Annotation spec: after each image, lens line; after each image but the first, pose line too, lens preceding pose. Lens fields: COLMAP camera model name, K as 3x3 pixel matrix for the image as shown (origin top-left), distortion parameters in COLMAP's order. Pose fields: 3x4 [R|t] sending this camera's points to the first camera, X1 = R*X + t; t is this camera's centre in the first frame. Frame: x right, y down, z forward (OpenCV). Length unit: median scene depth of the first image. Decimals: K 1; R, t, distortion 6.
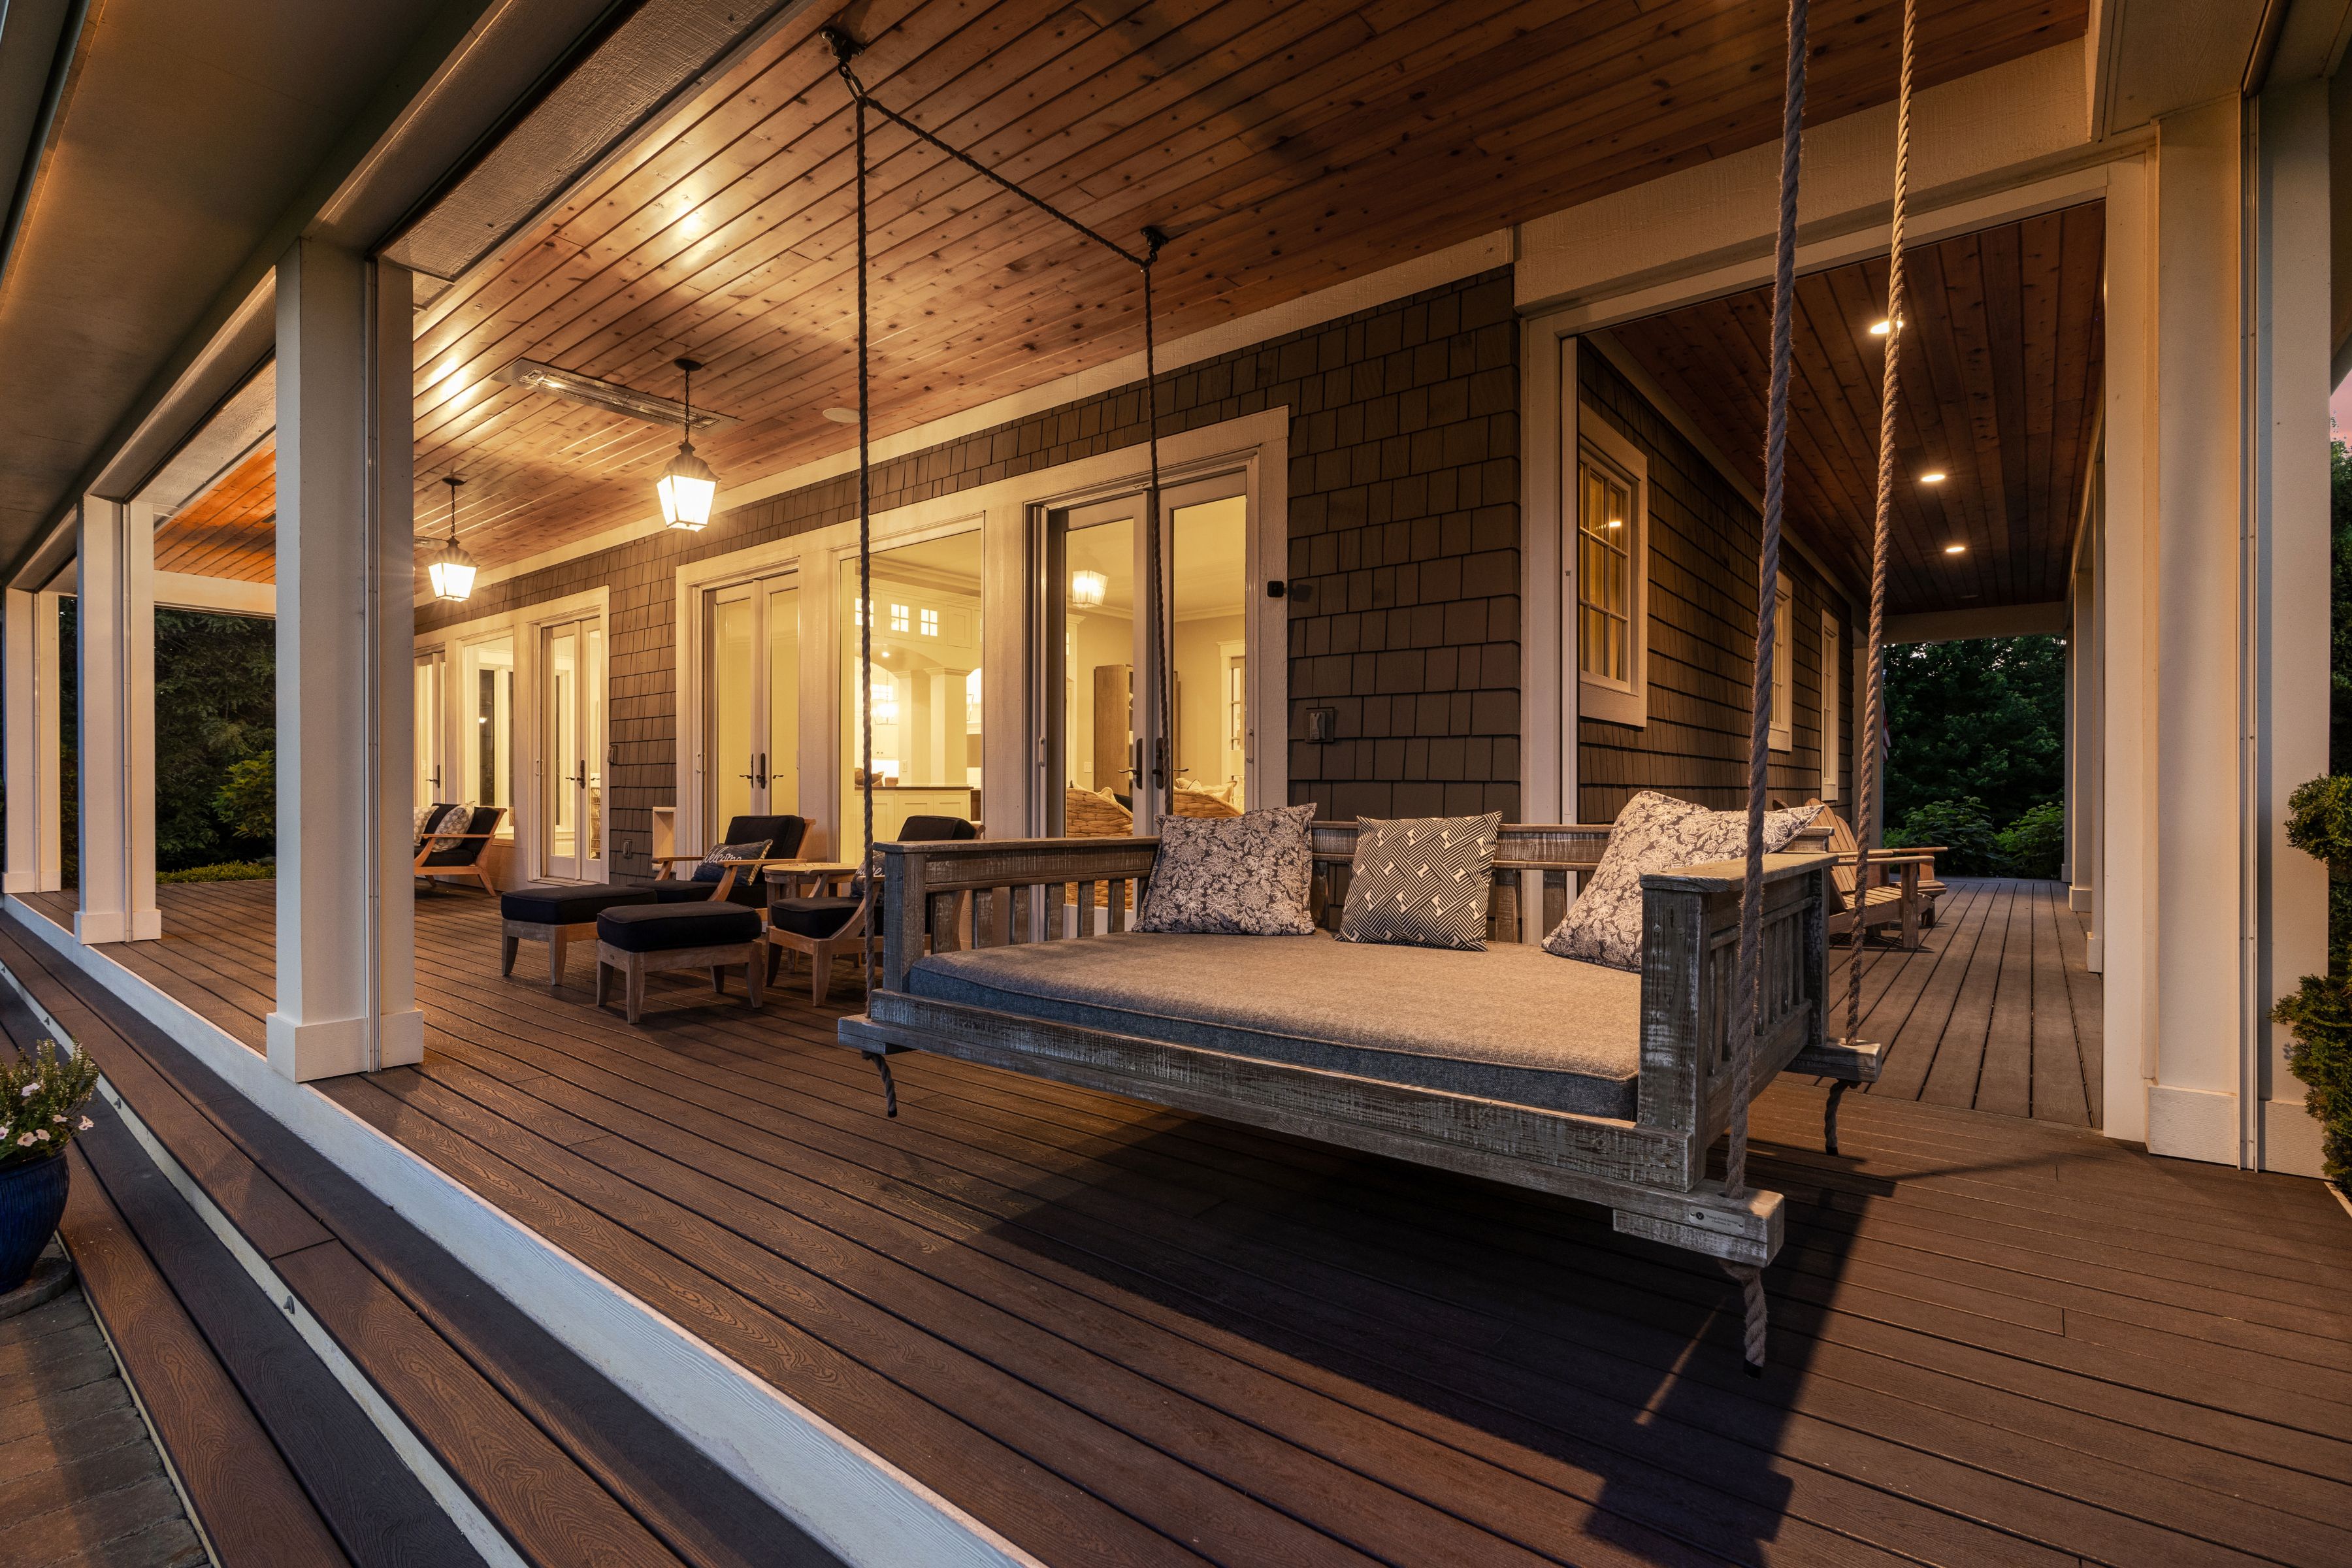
lens RADIAL K [[1061.3, 0, 1176.0], [0, 1061.3, 784.0], [0, 0, 1]] dist [-0.000235, 0.000042]
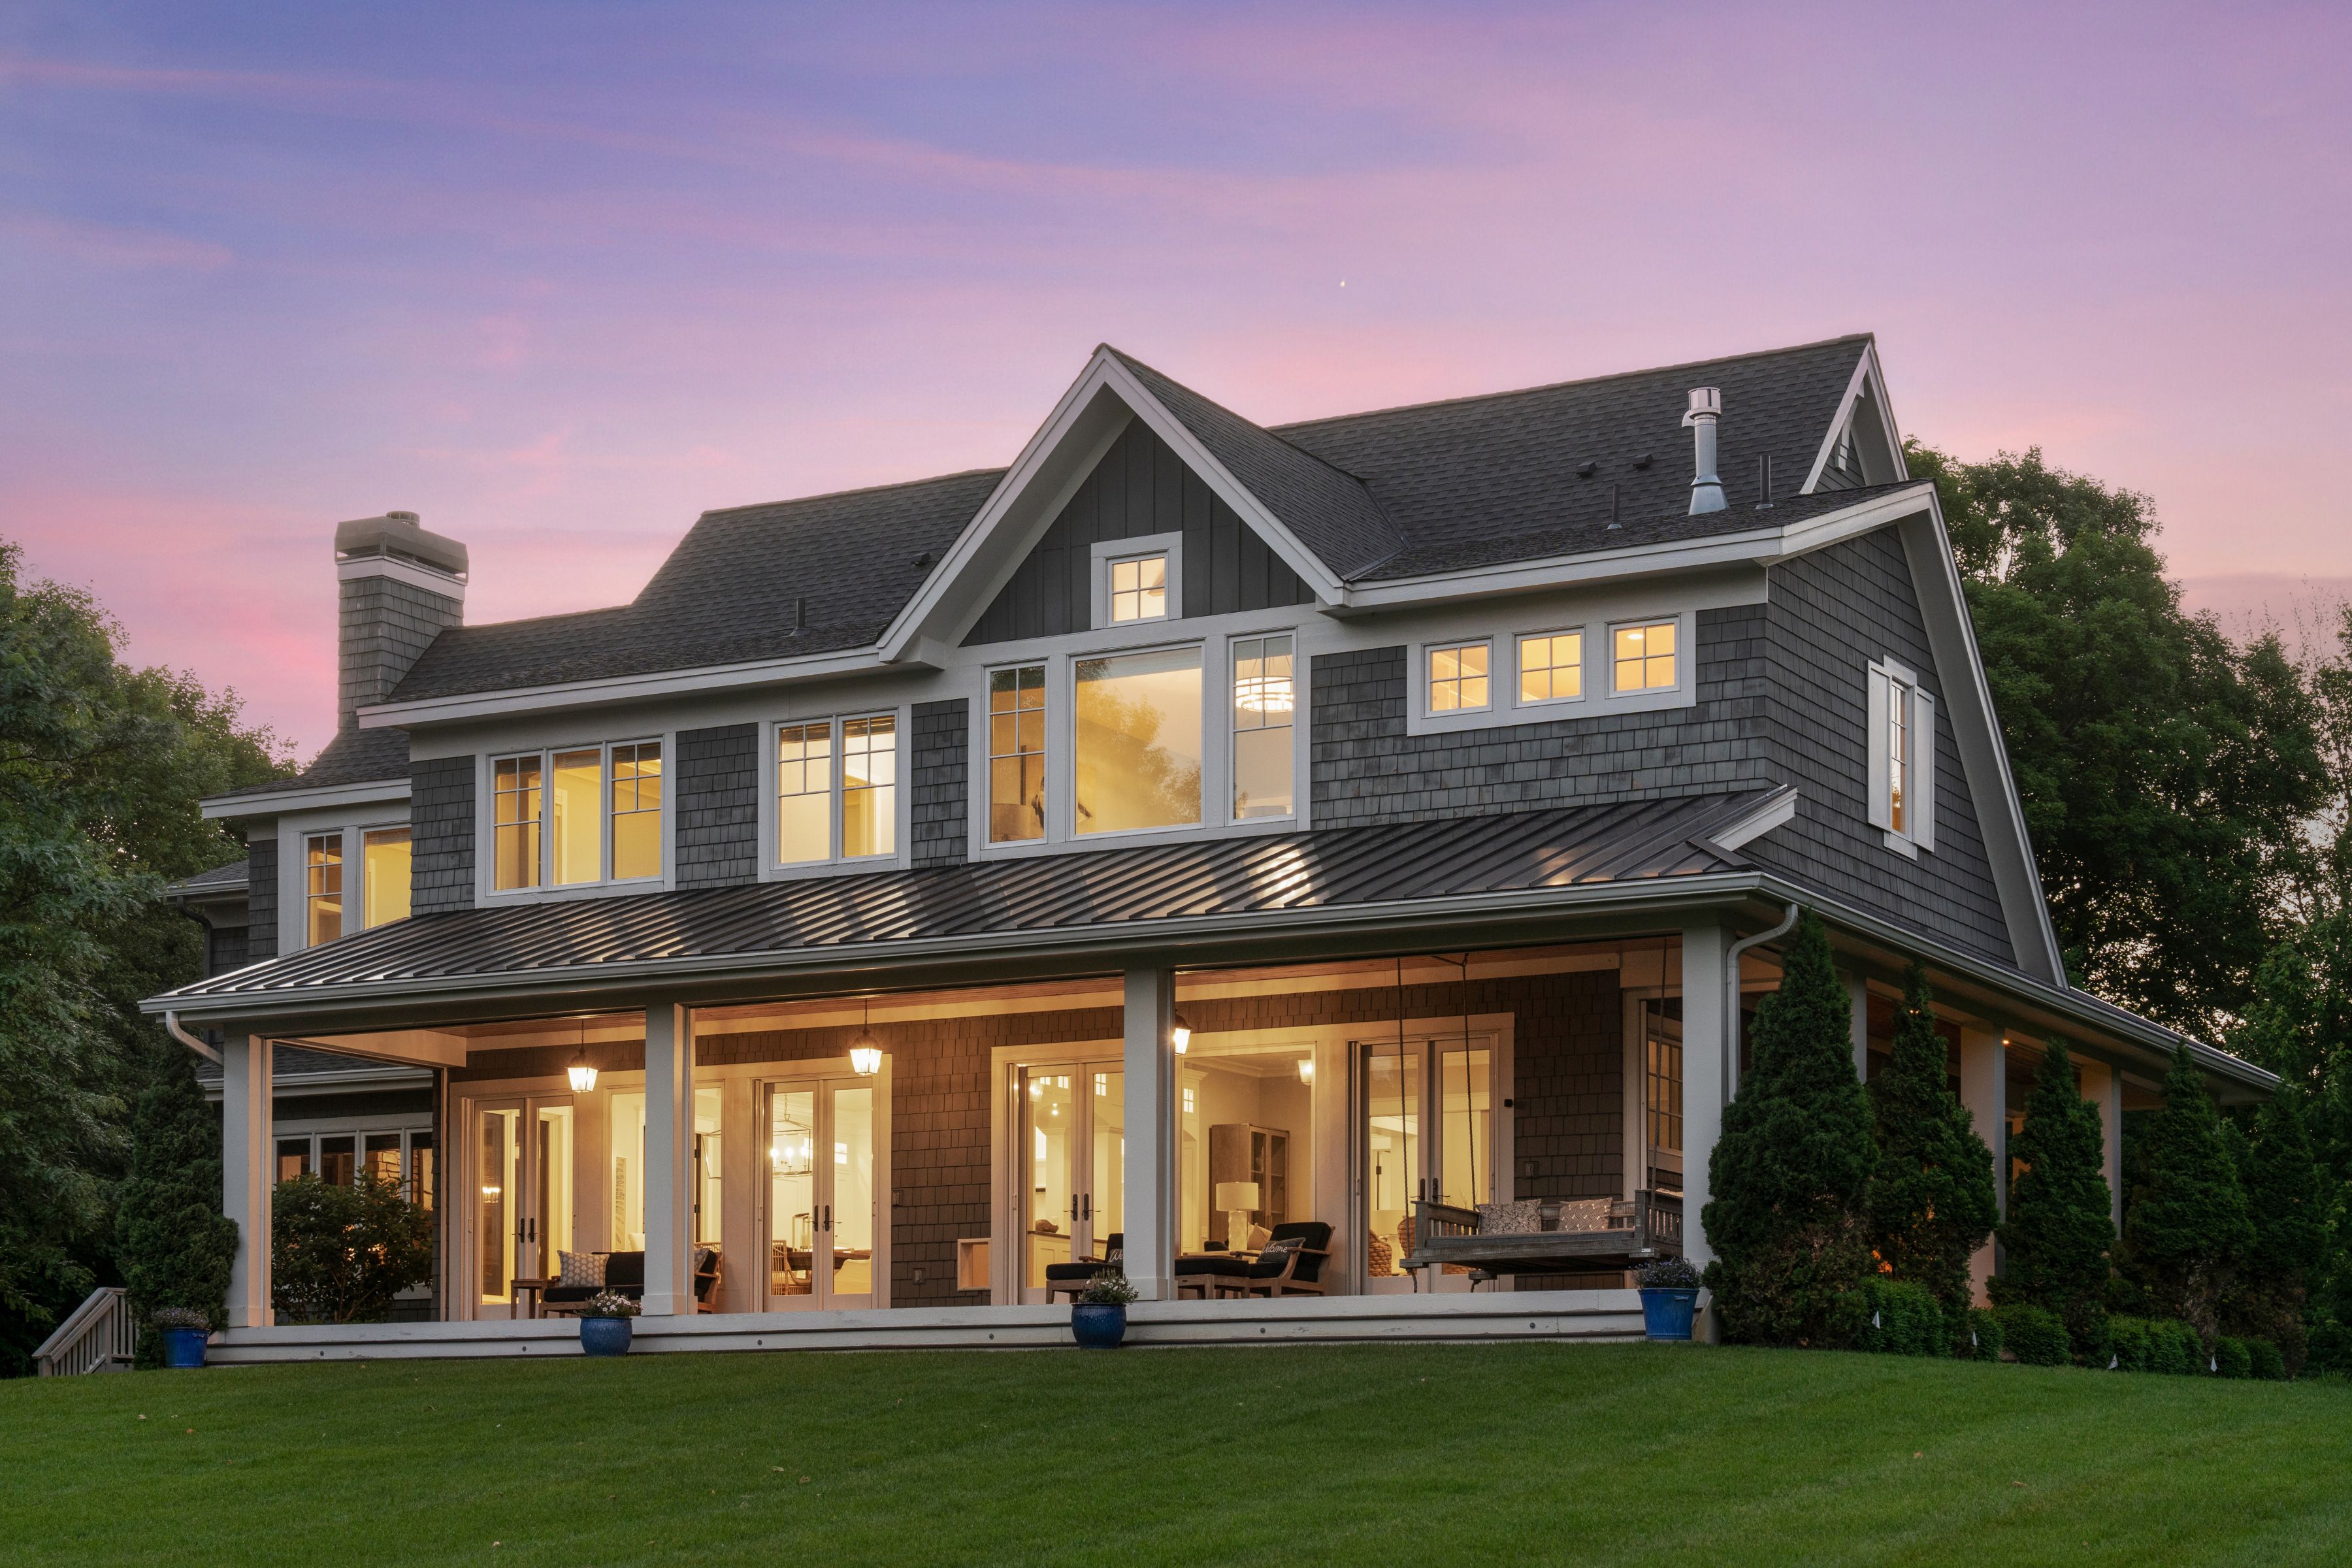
lens RADIAL K [[3883.4, 0, 1191.7], [0, 3883.4, 1461.6], [0, 0, 1]] dist [0.016544, 0.051635]
pose [[0.985466, 0.002873, 0.169850, -1.563706], [-0.001511, 0.999966, -0.008148, 0.500282], [-0.169868, 0.007773, 0.985436, -5.512385]]
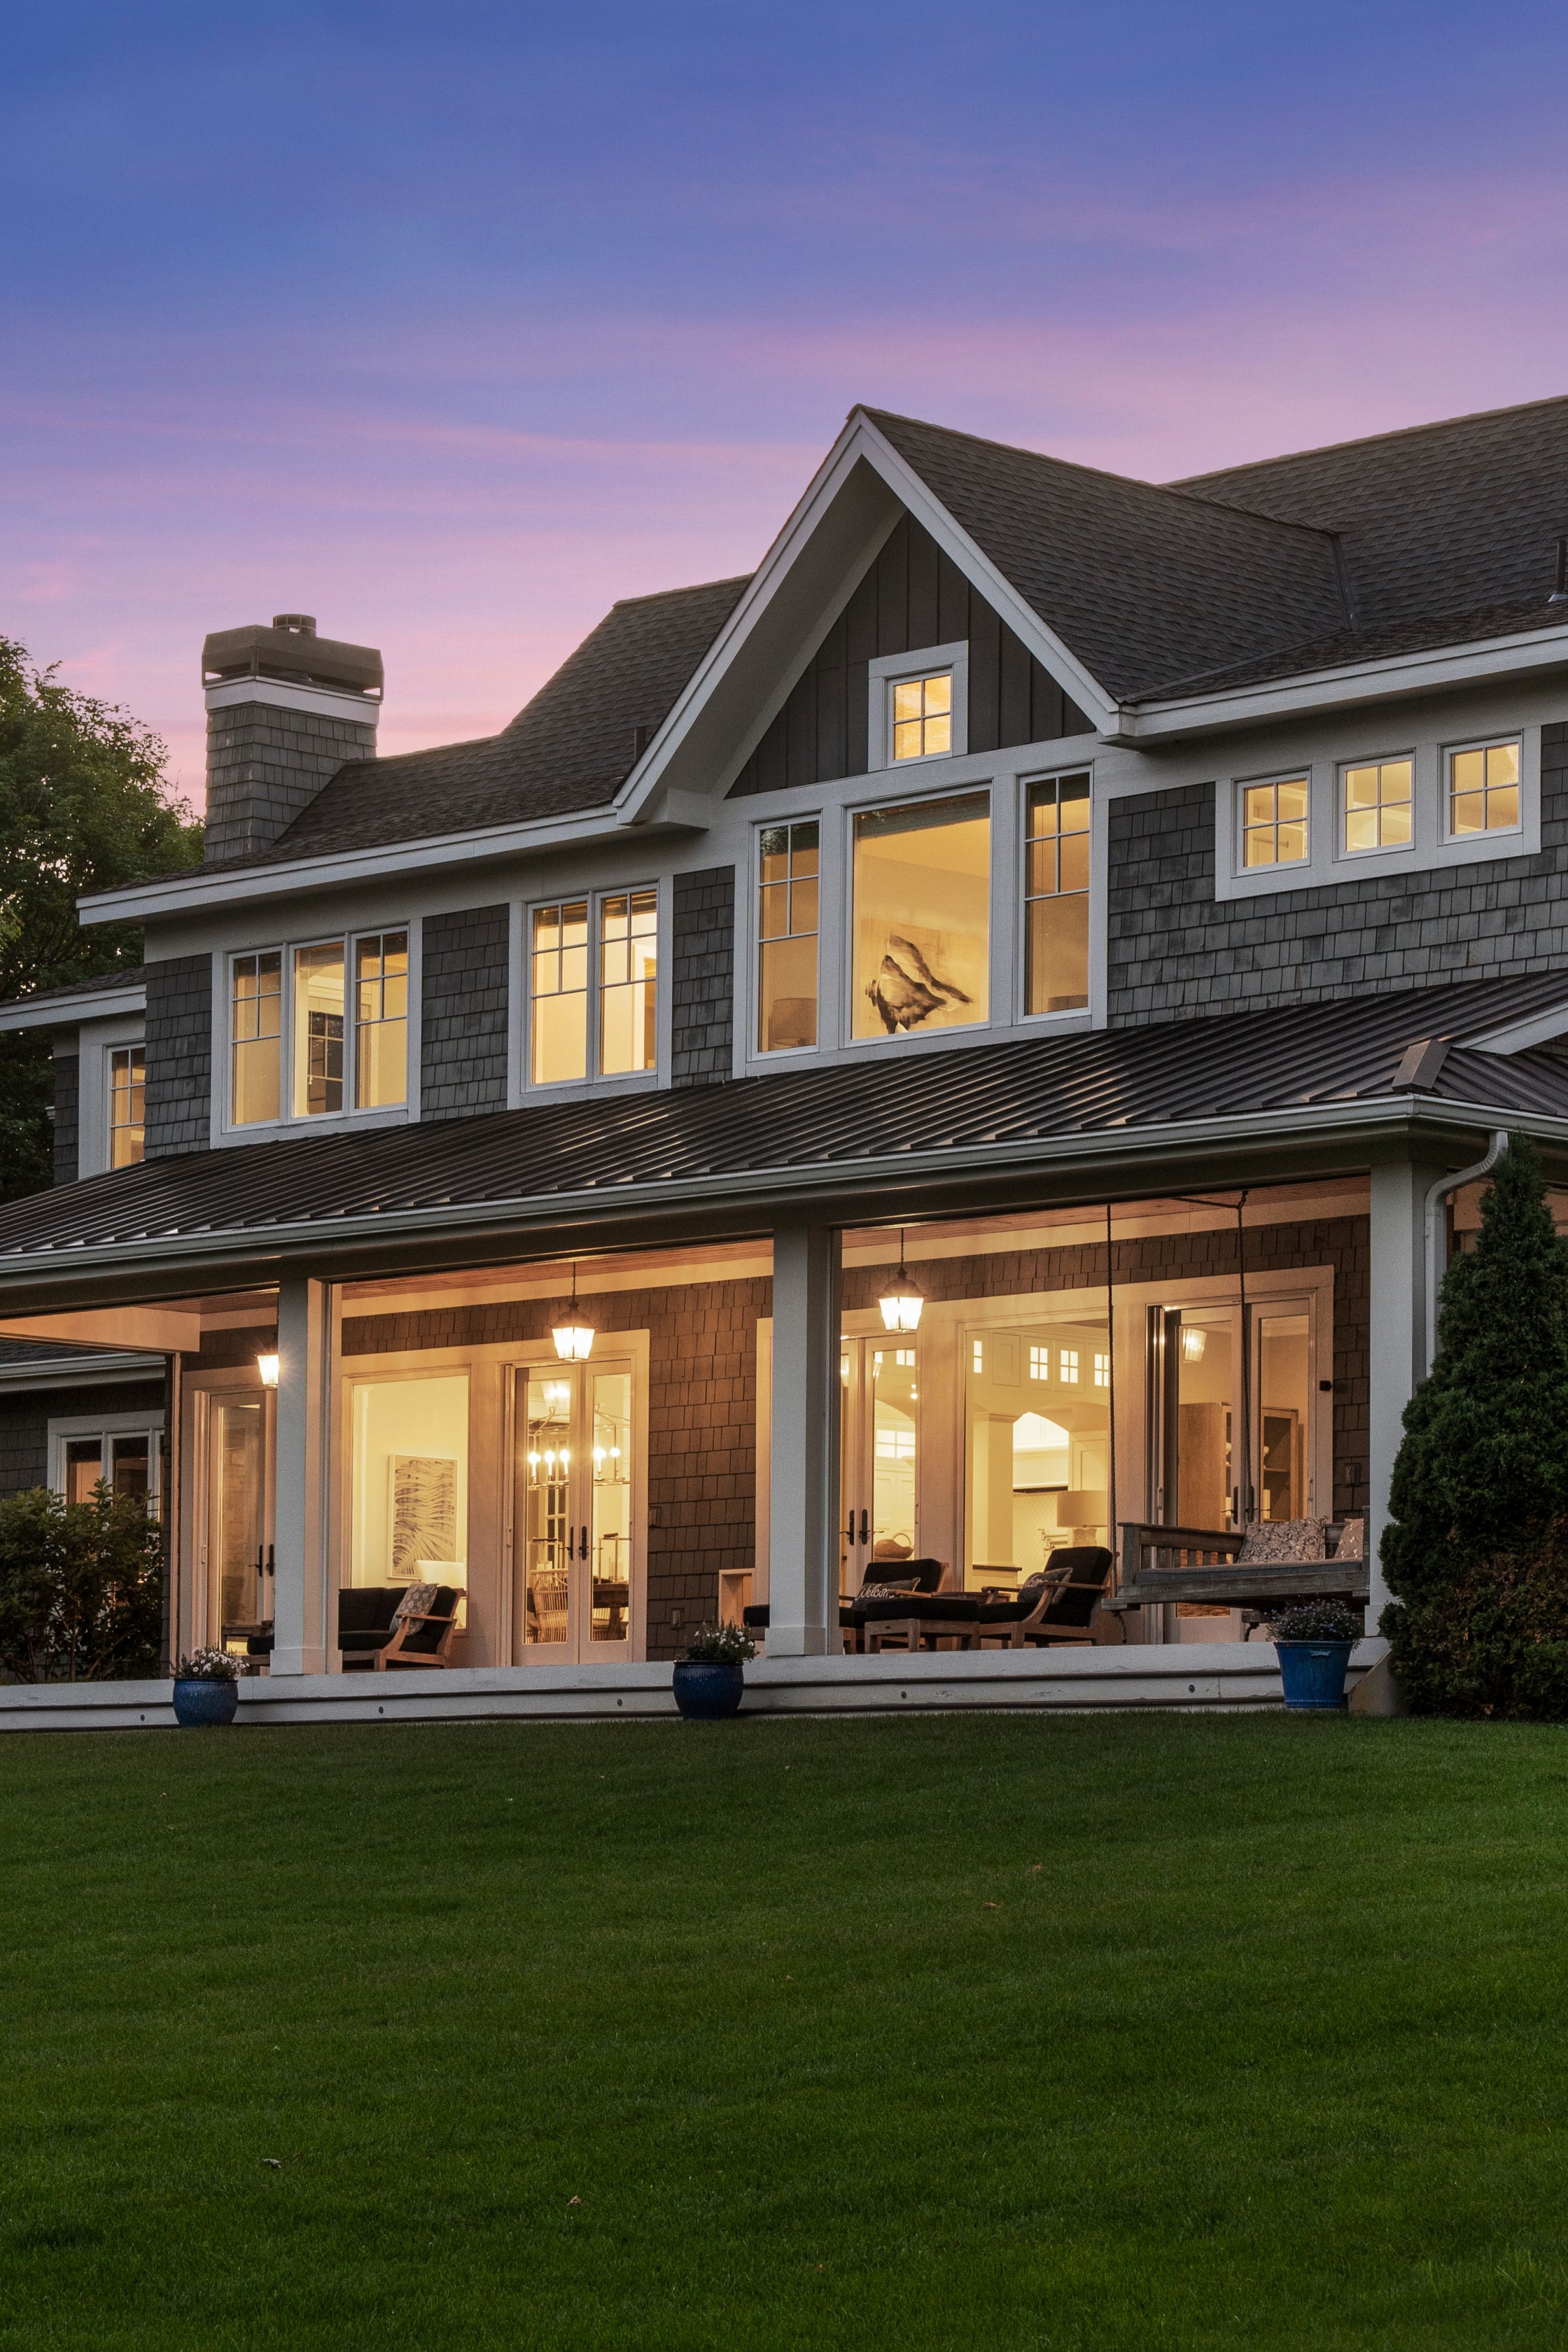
lens RADIAL K [[6011.5, 0, 782.5], [0, 6011.5, 1597.2], [0, 0, 1]] dist [0.041144, 0.093249]
pose [[0.993477, -0.000195, -0.114029, 0.269422], [-0.005300, 0.998839, -0.047884, 0.475409], [0.113906, 0.048176, 0.992323, -6.765604]]
